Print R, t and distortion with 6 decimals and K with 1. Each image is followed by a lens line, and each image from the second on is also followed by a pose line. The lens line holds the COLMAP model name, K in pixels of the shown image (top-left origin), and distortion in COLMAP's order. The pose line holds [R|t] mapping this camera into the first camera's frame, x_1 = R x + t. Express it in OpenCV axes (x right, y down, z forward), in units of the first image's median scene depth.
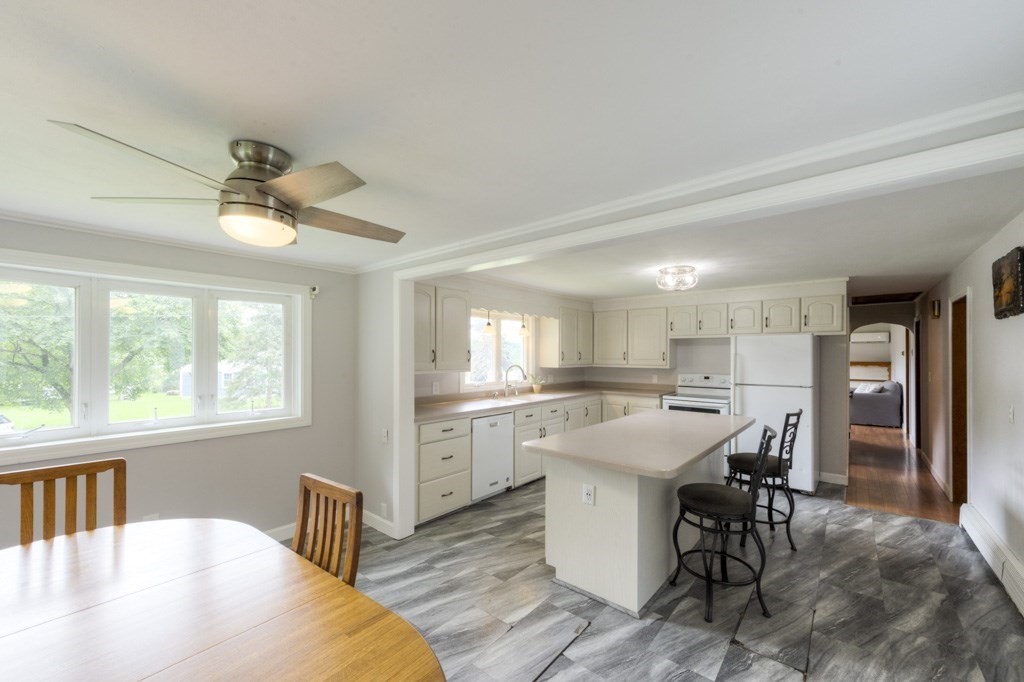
lens RADIAL K [[410.9, 0, 514.7], [0, 410.9, 347.9], [0, 0, 1]] dist [0.006740, -0.001492]
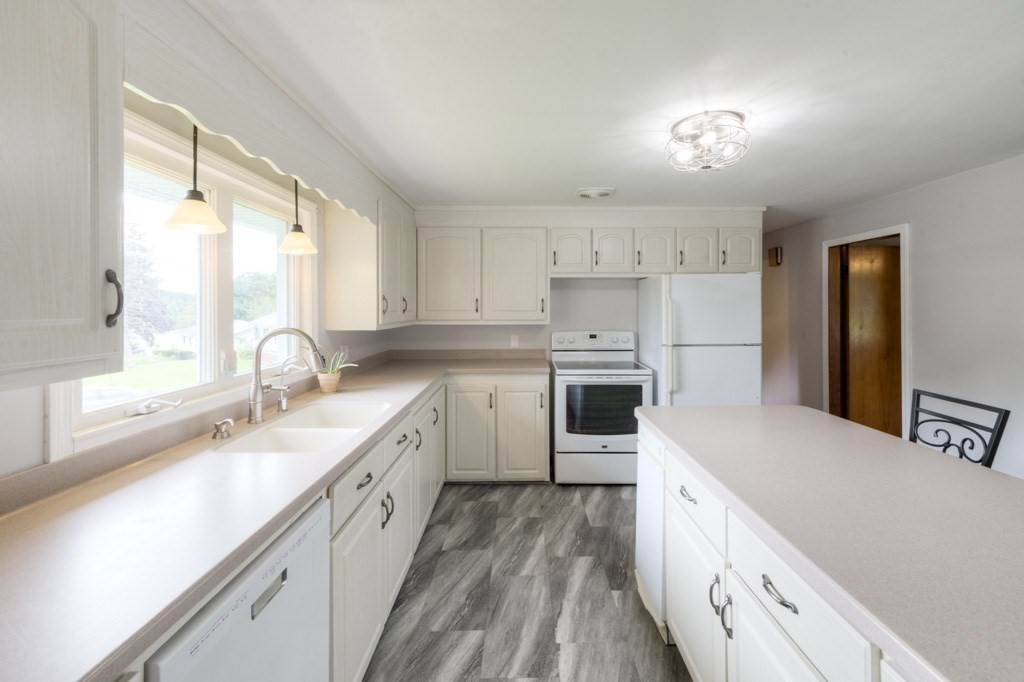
lens RADIAL K [[410.9, 0, 522.1], [0, 410.9, 307.6], [0, 0, 1]] dist [0.006740, -0.001492]
pose [[0.765490, -0.003585, 0.643438, -0.066817], [-0.006027, 0.999901, 0.012742, 0.016351], [-0.643420, -0.013632, 0.765392, 0.548840]]
